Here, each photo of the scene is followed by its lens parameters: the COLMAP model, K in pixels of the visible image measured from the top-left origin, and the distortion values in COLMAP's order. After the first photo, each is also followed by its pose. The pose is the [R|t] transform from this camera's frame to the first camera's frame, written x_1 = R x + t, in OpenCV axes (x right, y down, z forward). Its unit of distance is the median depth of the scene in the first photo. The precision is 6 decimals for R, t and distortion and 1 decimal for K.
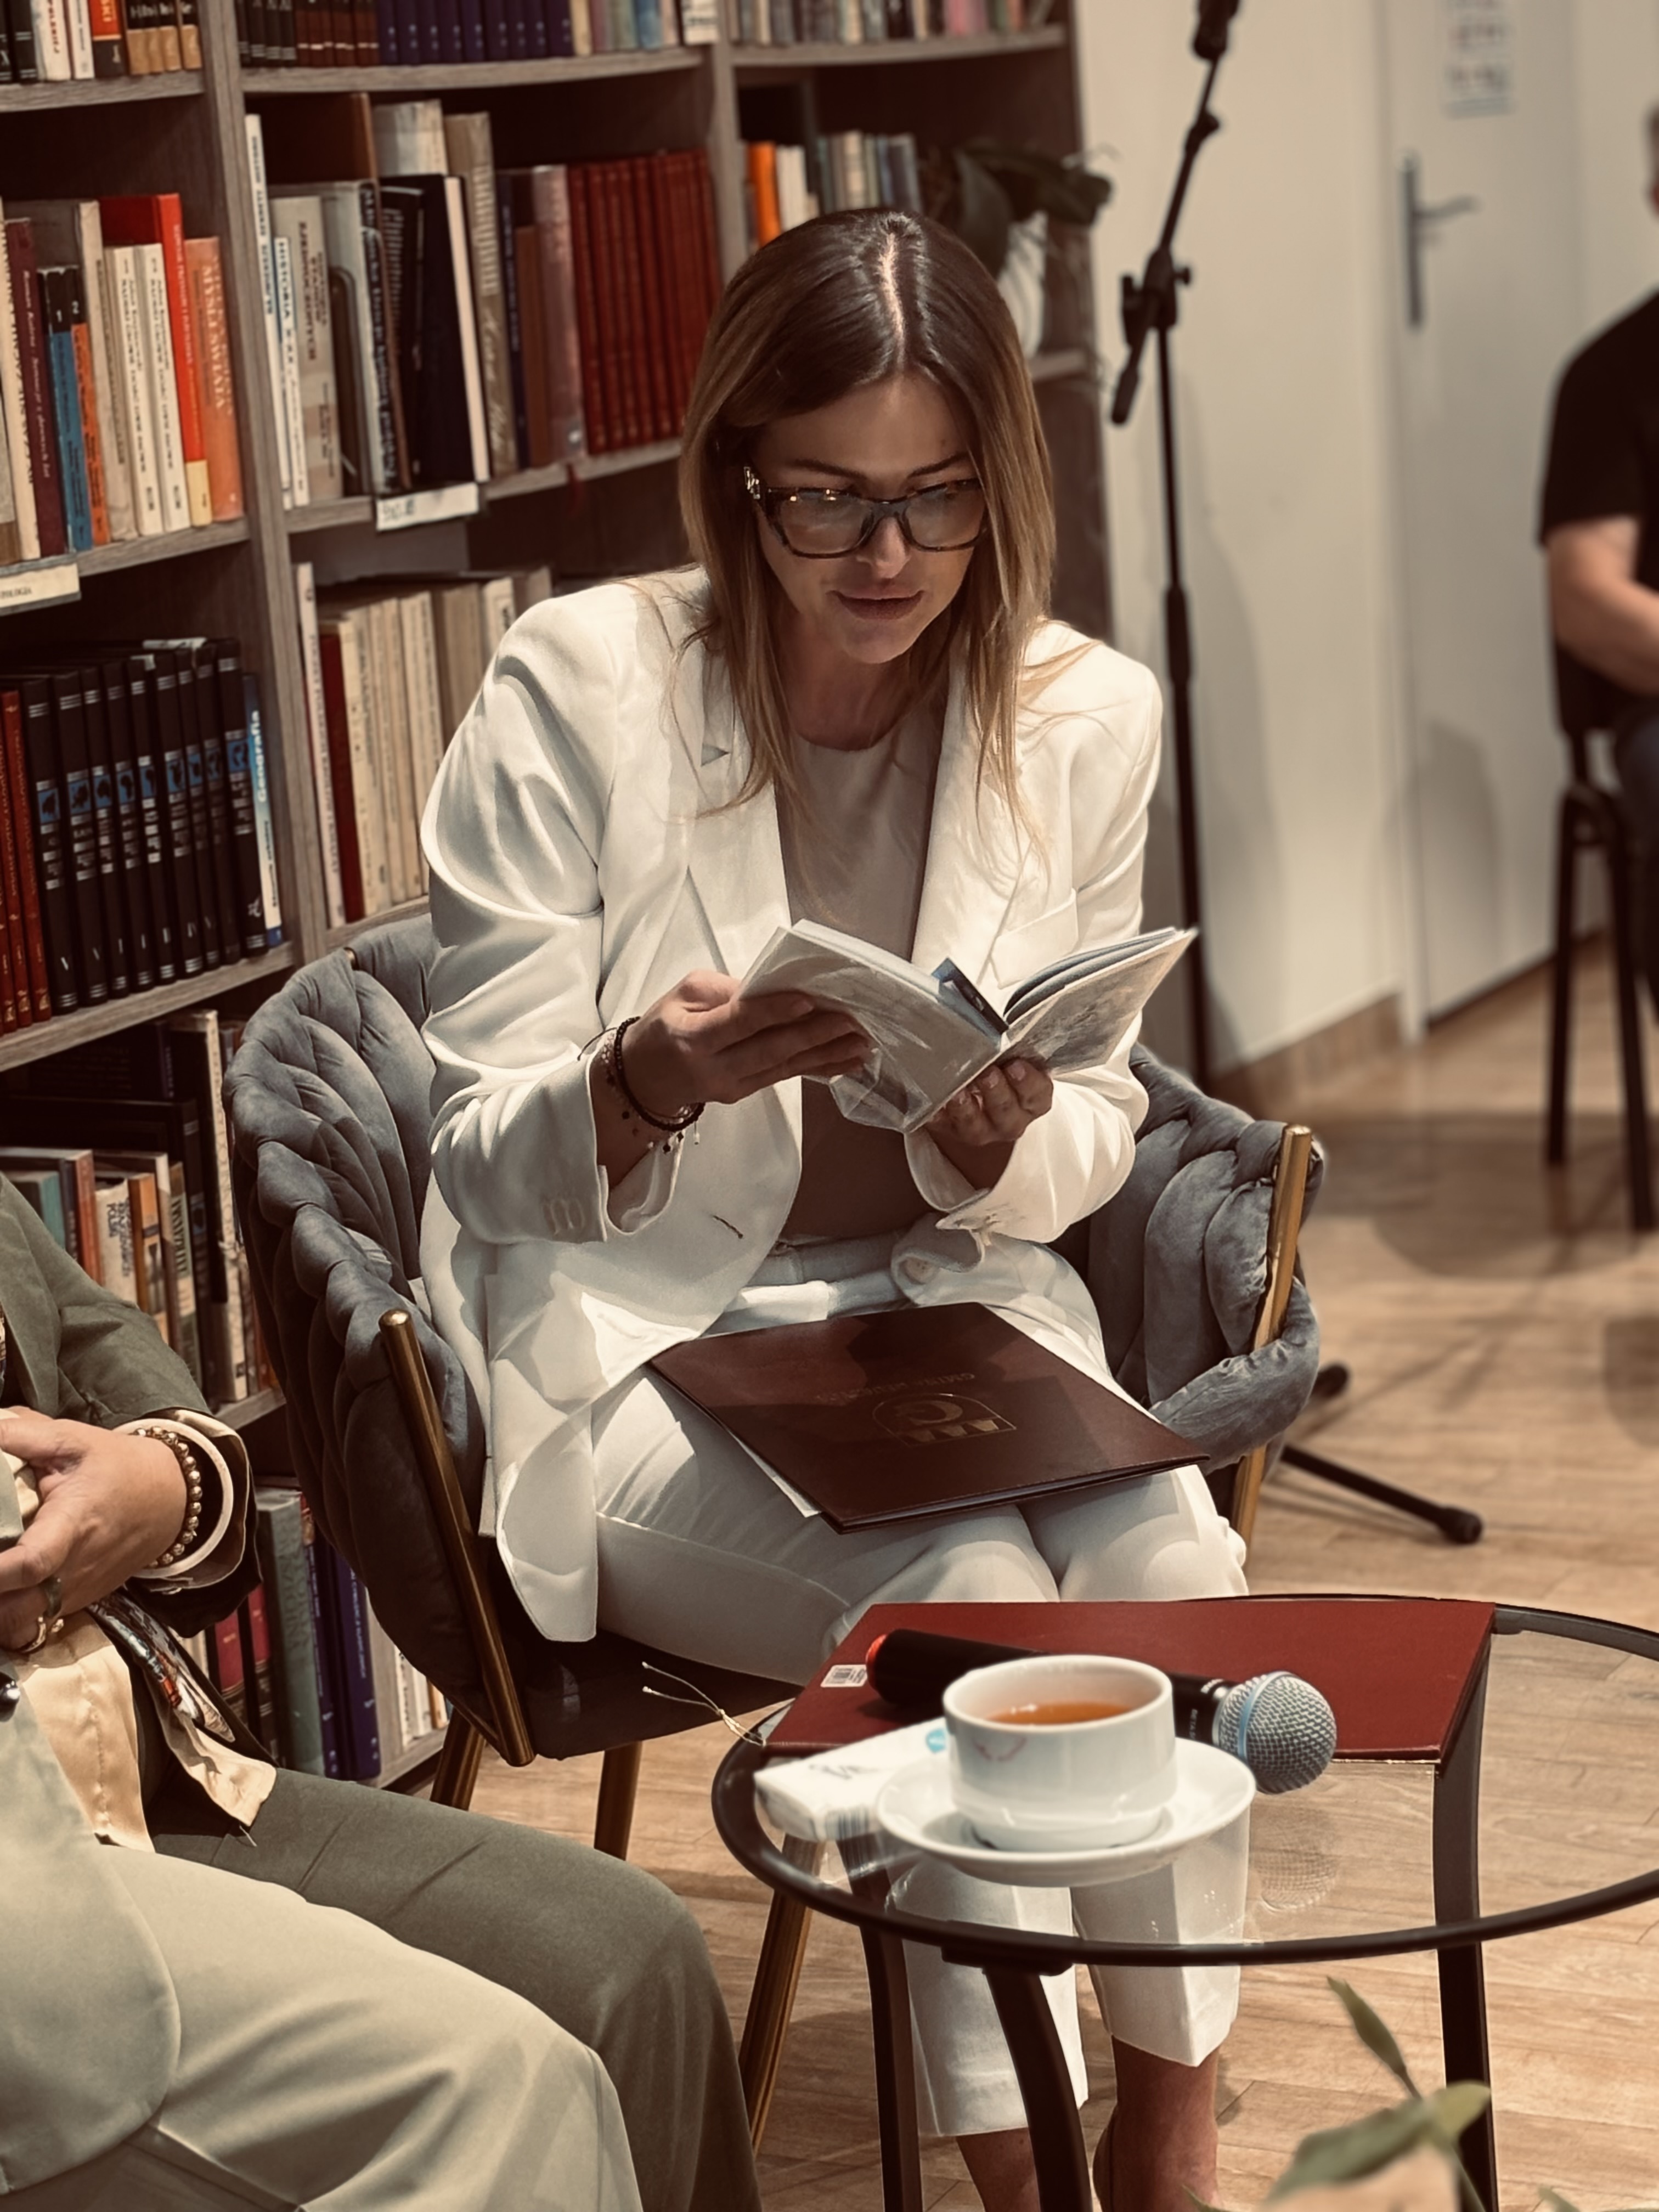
lens RADIAL K [[5190.0, 0, 831.1], [0, 5190.0, 1096.7], [0, 0, 1]] dist [0.113734, 0.000000]
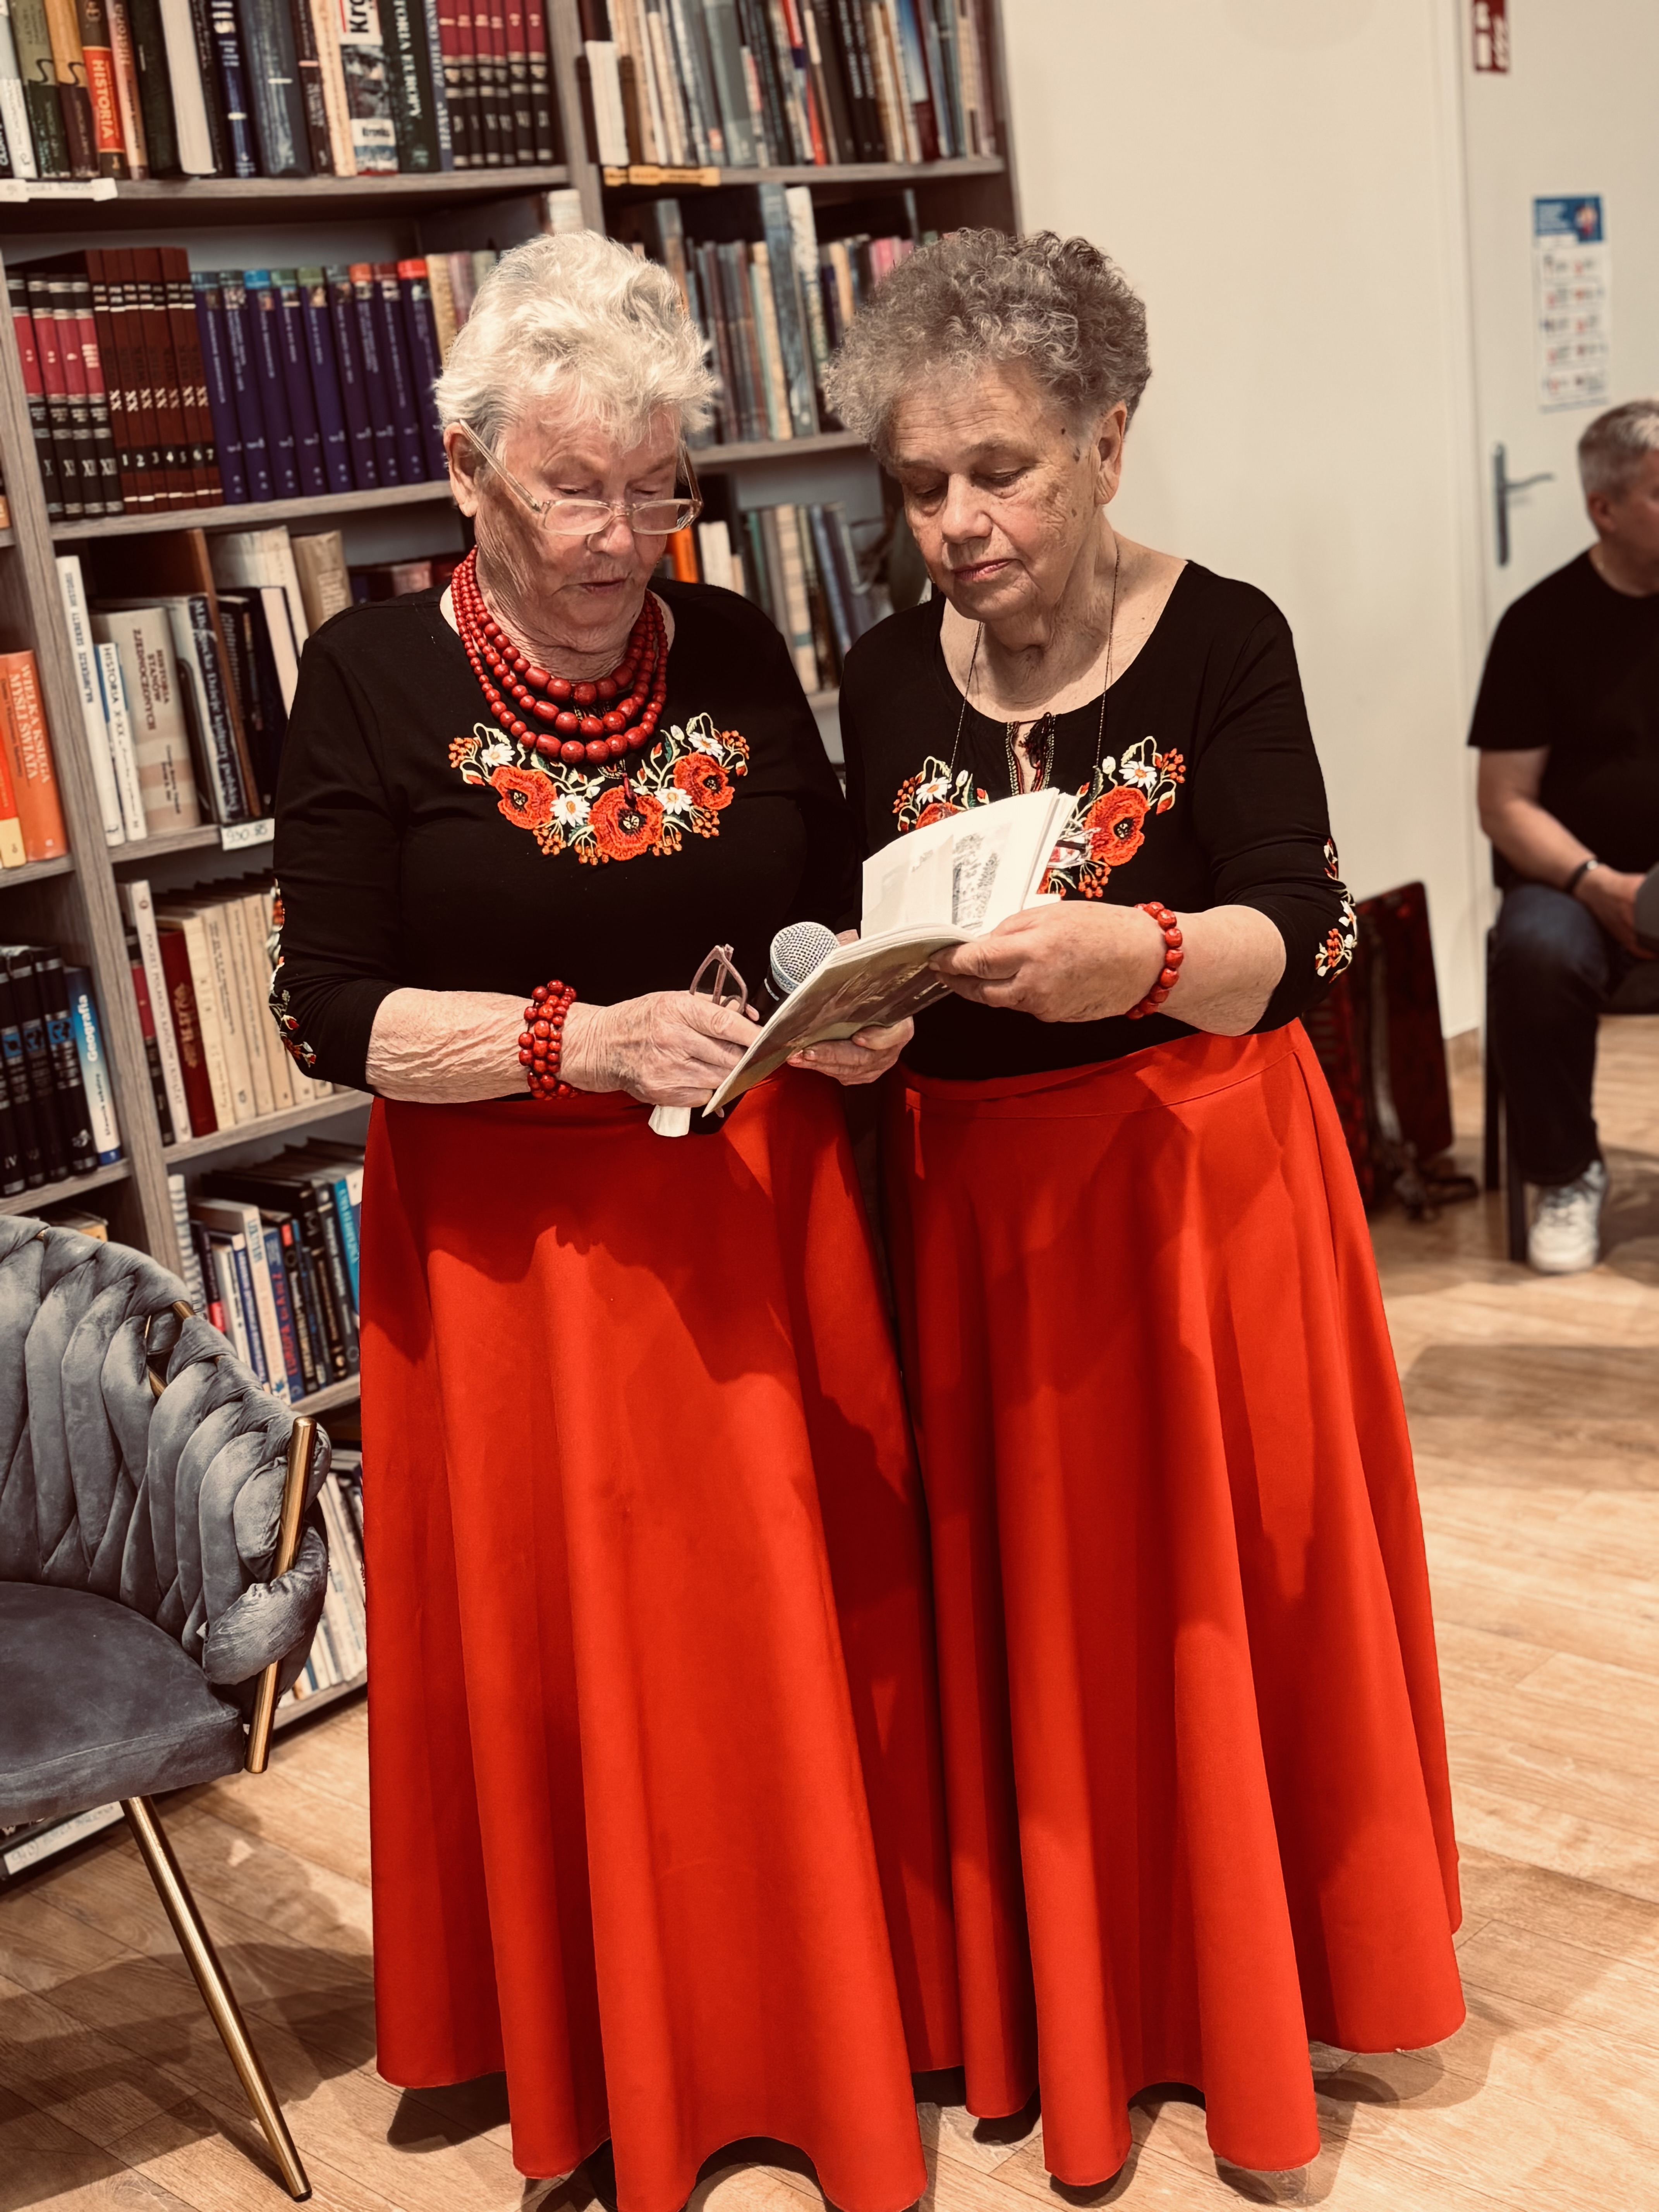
lens RADIAL K [[2775.6, 0, 739.4], [0, 2775.6, 1088.1], [0, 0, 1]] dist [0.038194, 0.000000]
pose [[0.950430, 0.040388, -0.308304, 0.270782], [-0.017054, 0.996807, 0.078011, -0.106804], [0.310470, -0.068887, 0.948084, 0.351398]]
